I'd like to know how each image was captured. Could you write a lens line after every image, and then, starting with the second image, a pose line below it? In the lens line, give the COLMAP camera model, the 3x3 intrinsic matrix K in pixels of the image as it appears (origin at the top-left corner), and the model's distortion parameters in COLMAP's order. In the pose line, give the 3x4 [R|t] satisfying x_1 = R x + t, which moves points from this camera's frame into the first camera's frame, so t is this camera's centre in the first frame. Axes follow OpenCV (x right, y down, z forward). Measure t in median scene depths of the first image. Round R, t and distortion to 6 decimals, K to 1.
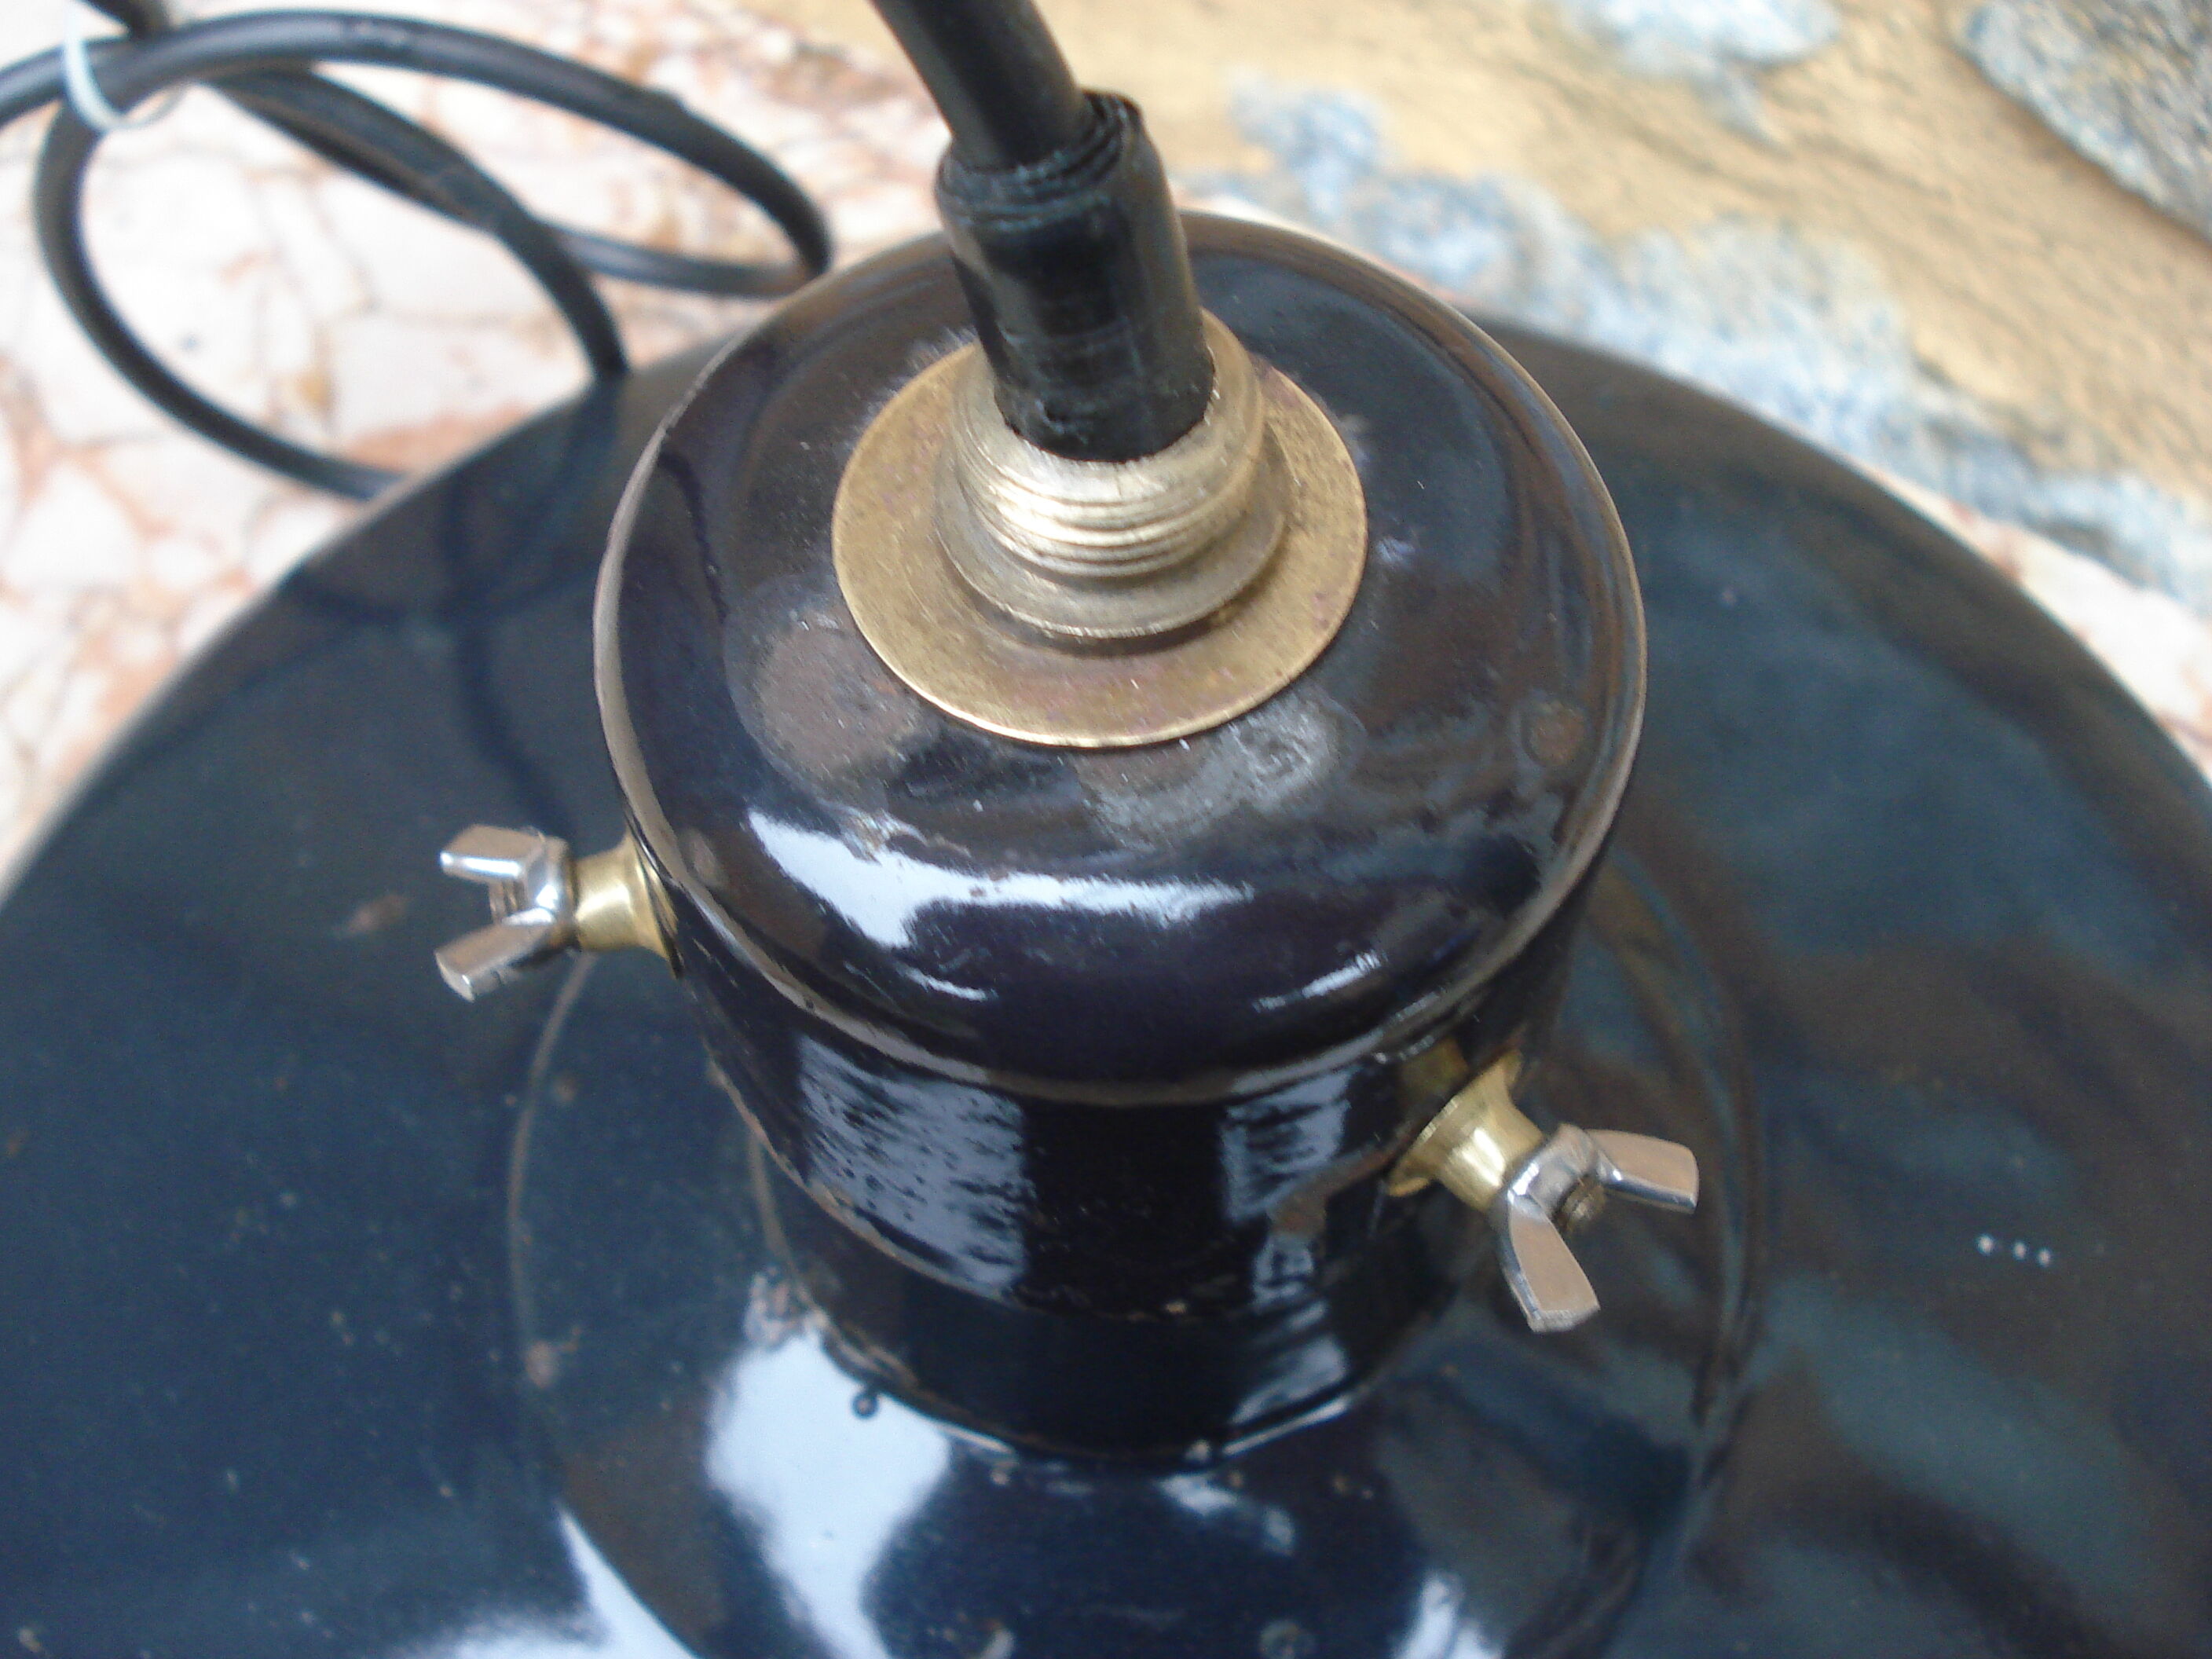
lens RADIAL K [[2521.7, 0, 1141.2], [0, 2521.7, 838.7], [0, 0, 1]] dist [-0.019860, -0.251886]
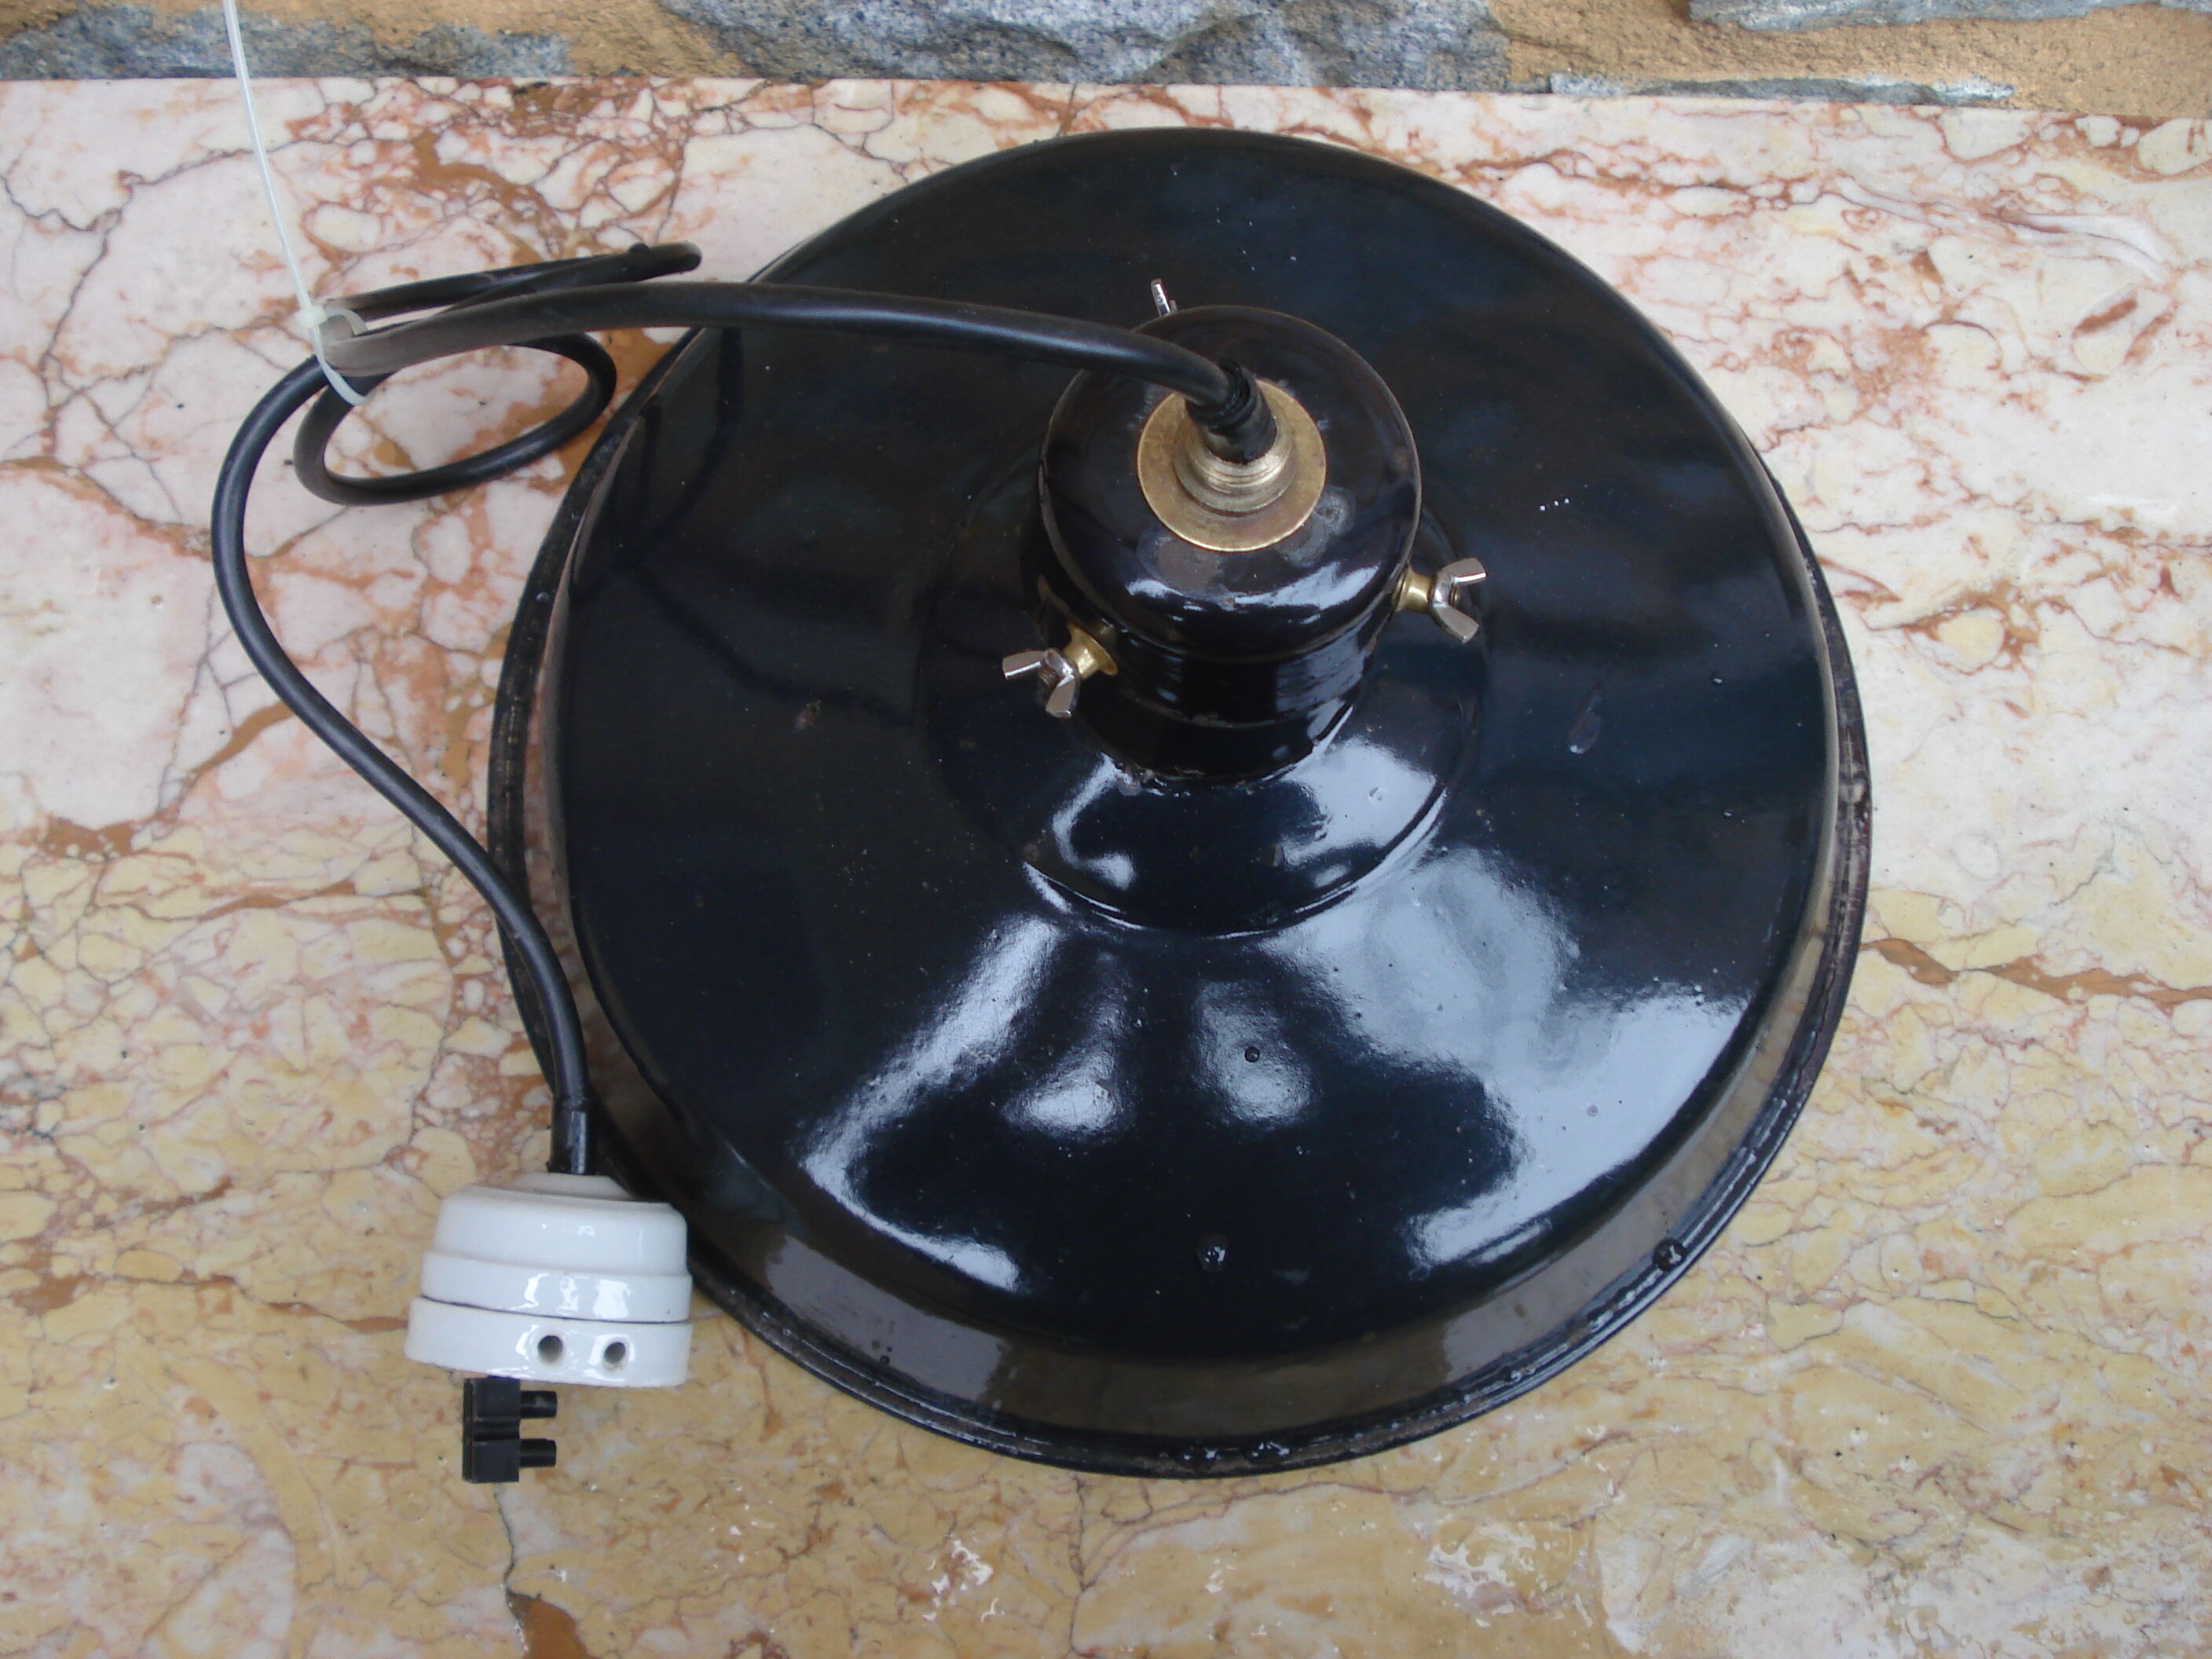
lens RADIAL K [[2521.7, 0, 1141.2], [0, 2521.7, 838.7], [0, 0, 1]] dist [-0.019860, -0.251886]
pose [[0.865581, -0.473912, 0.161794, -0.742304], [0.413504, 0.858650, 0.302876, -0.645162], [-0.282461, -0.195261, 0.939196, -1.666716]]
